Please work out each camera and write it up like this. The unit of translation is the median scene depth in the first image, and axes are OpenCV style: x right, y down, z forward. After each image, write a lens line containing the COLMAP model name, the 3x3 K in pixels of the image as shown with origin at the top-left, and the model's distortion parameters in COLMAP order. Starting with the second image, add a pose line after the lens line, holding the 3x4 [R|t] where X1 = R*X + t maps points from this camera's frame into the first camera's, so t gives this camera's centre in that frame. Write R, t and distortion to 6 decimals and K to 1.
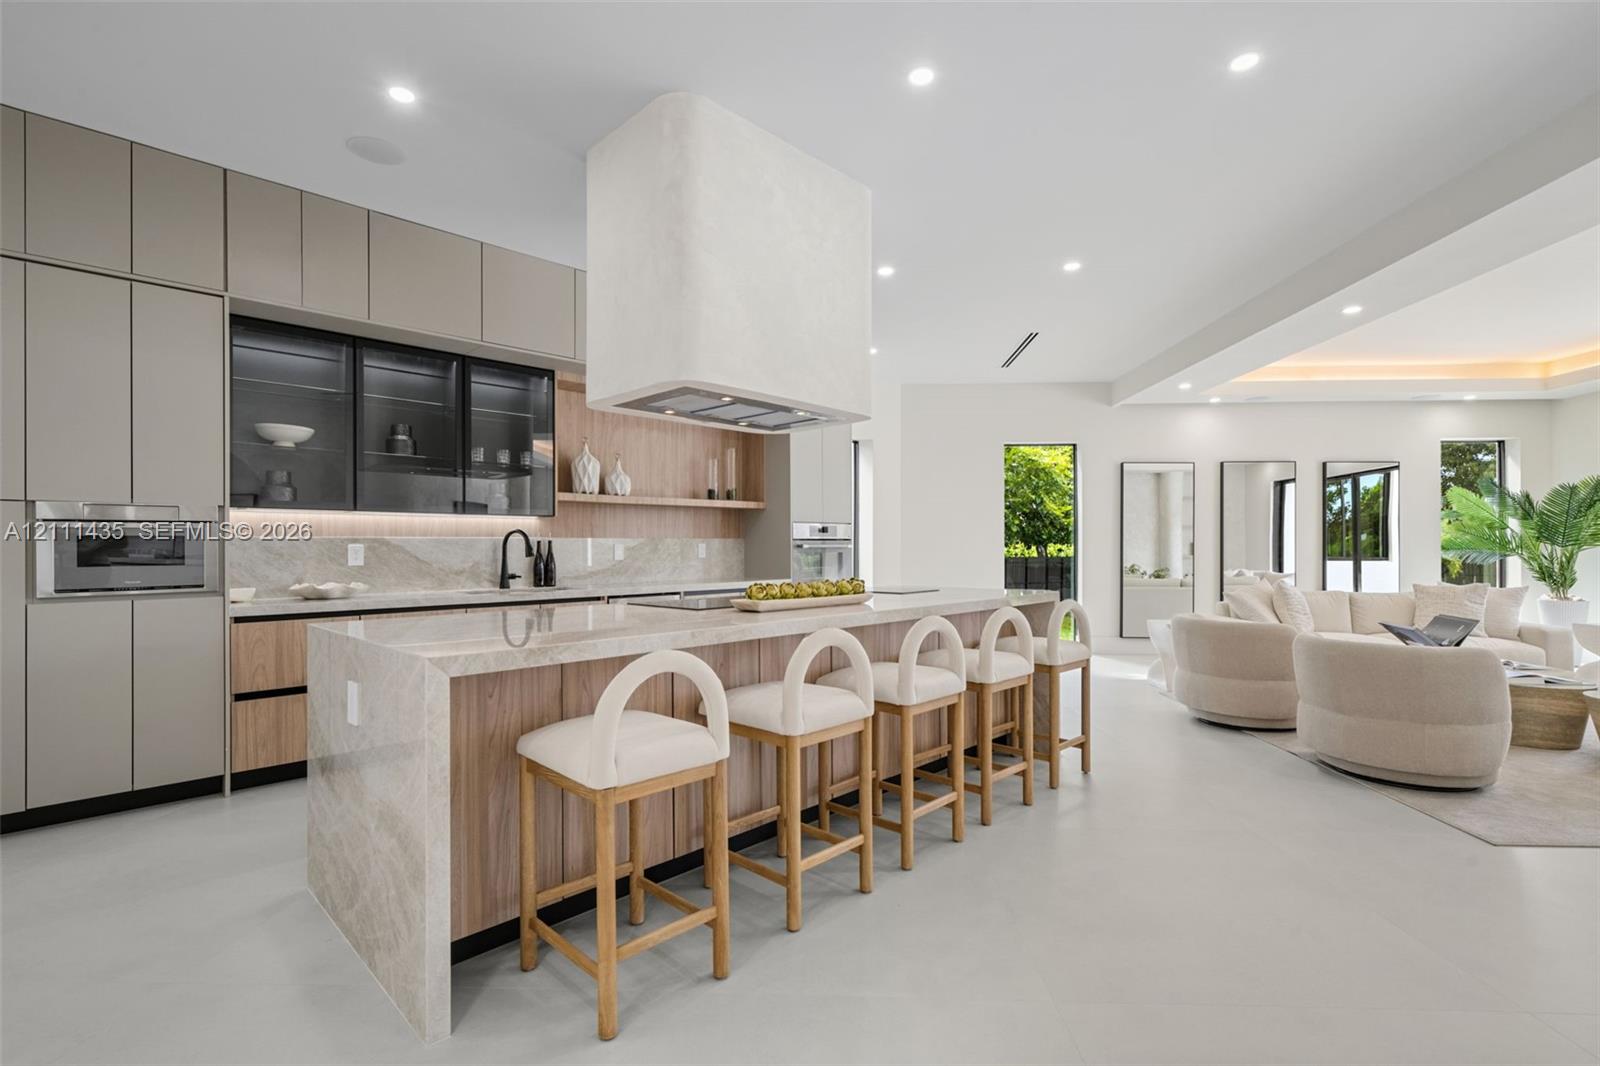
lens RADIAL K [[741.3, 0, 801.5], [0, 741.3, 536.8], [0, 0, 1]] dist [0.001612, 0.000349]
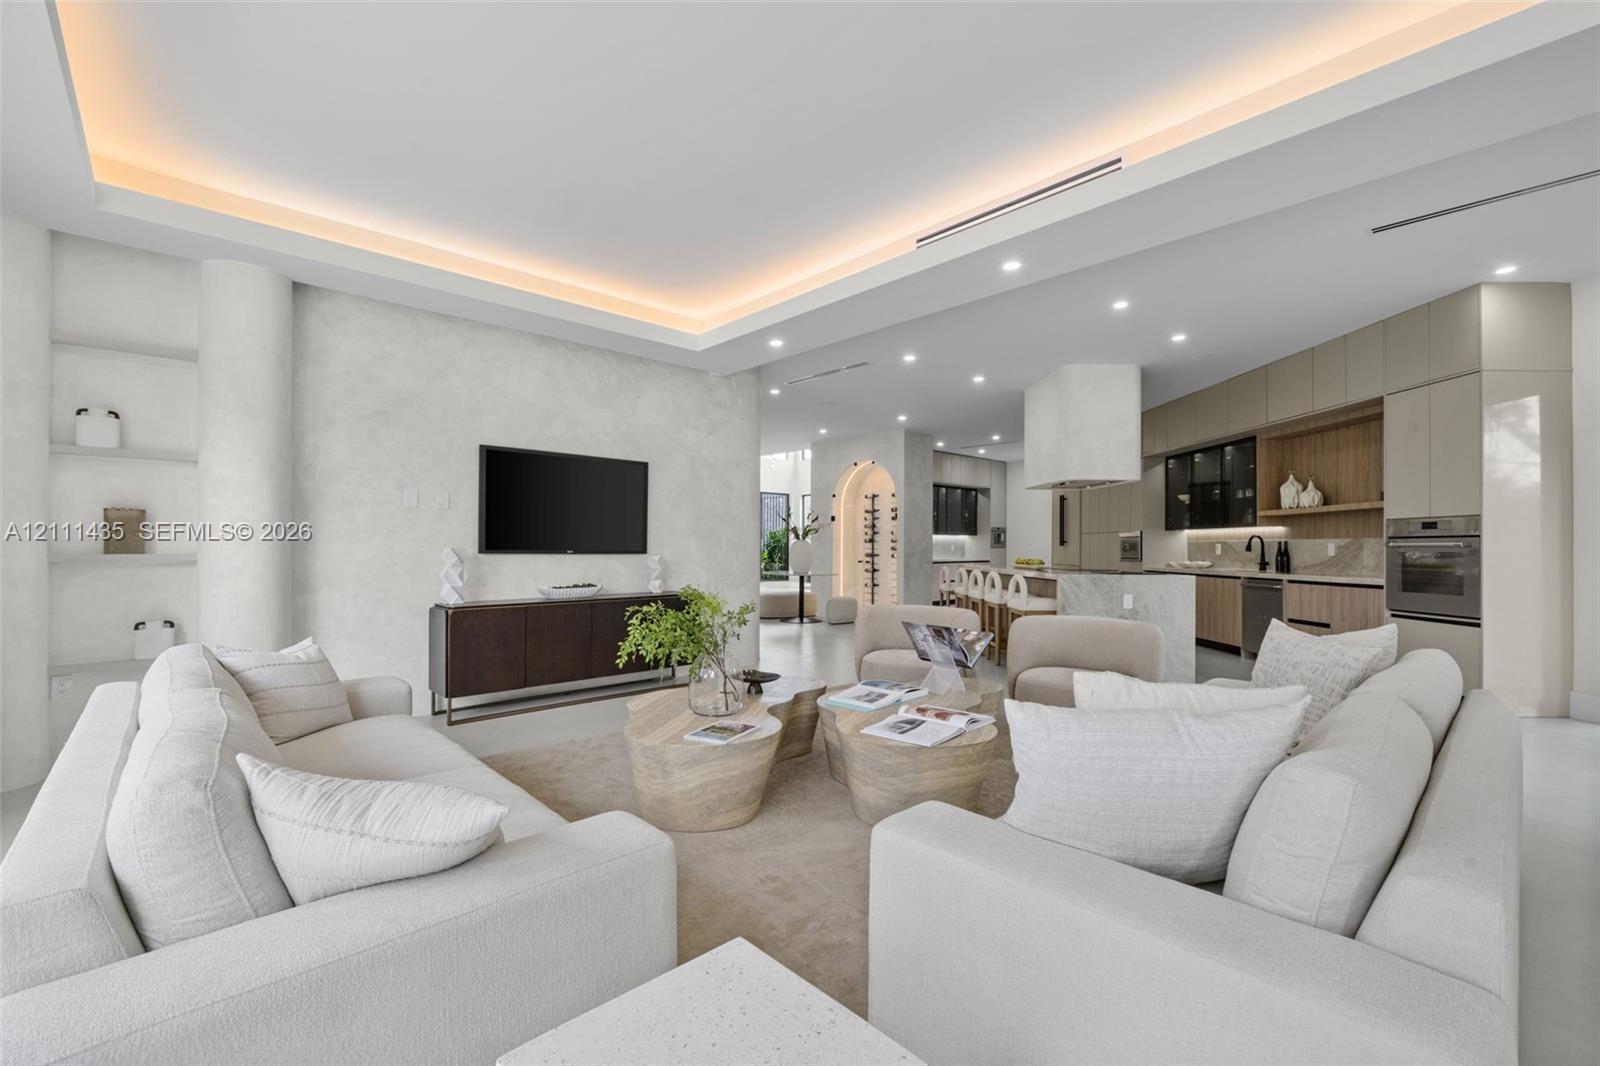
lens RADIAL K [[674.8, 0, 794.3], [0, 674.8, 539.3], [0, 0, 1]] dist [0.000952, 0.000564]
pose [[-0.707196, -0.009521, -0.706954, 1.358369], [0.003658, 0.999847, -0.017125, 0.021149], [0.707008, -0.014697, -0.707052, 1.274449]]
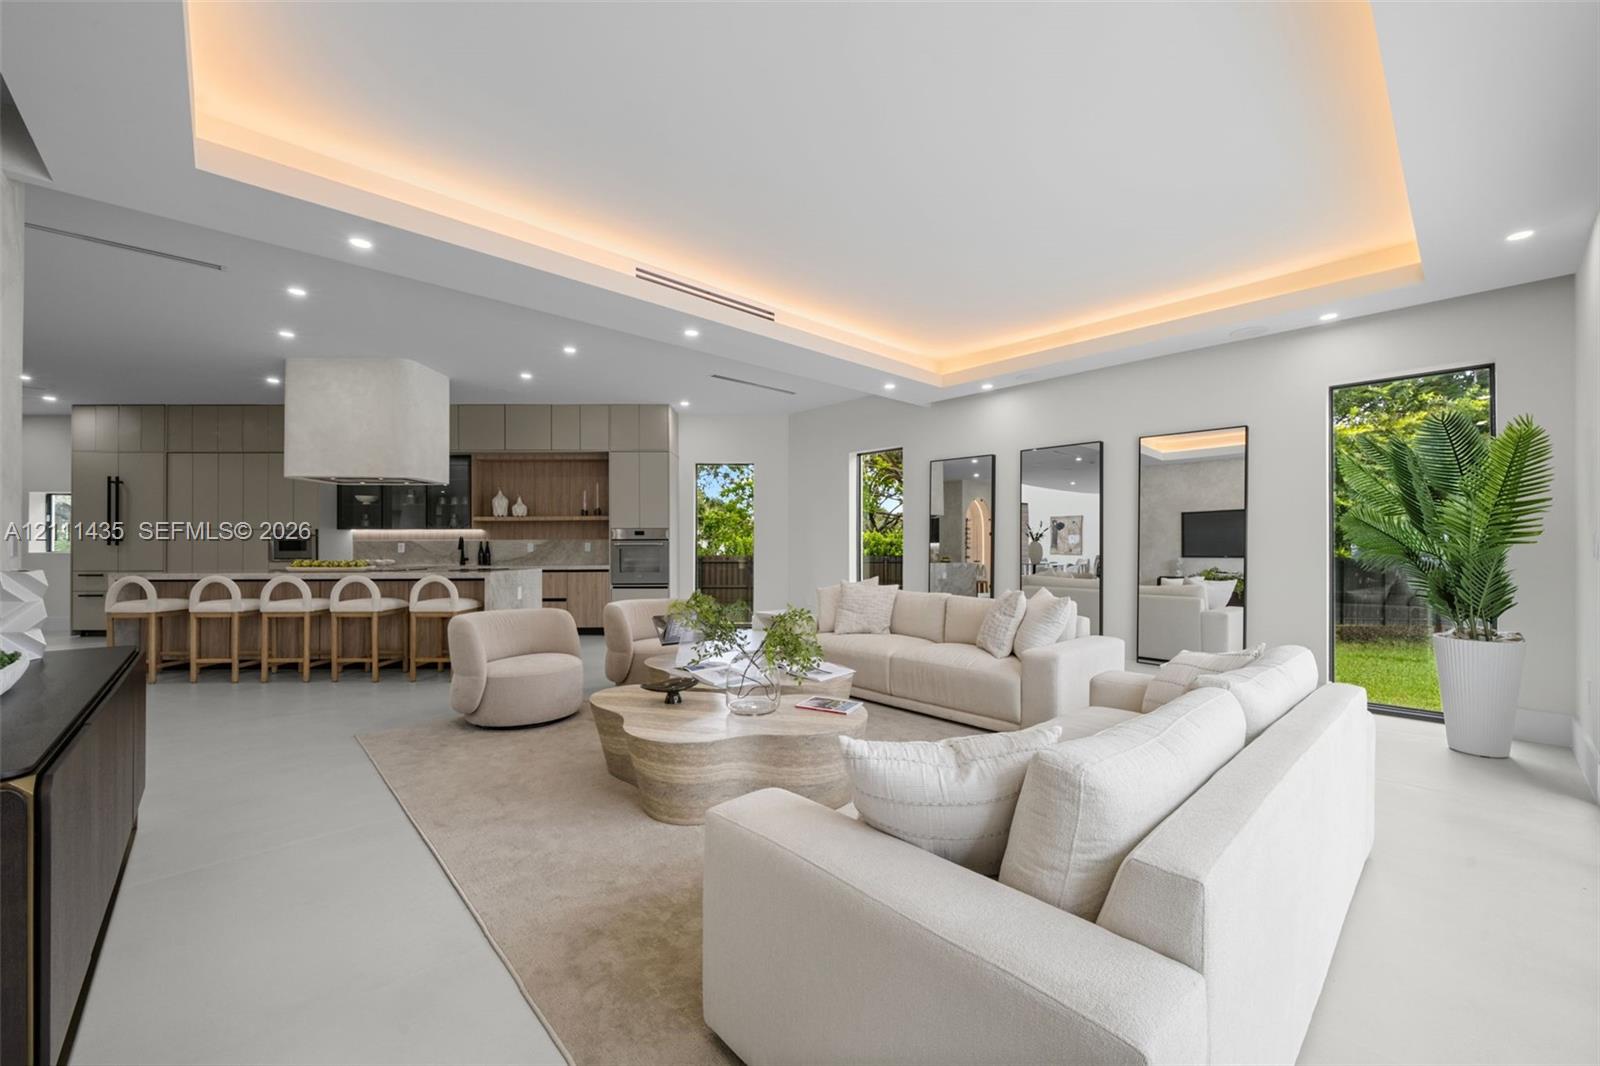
lens RADIAL K [[634.8, 0, 797.9], [0, 634.8, 543.2], [0, 0, 1]] dist [0.000478, -0.000193]
pose [[0.704060, -0.002651, -0.710136, 1.422388], [0.008357, 0.999955, 0.004552, 0.009131], [0.710091, -0.009140, 0.704050, 0.409731]]
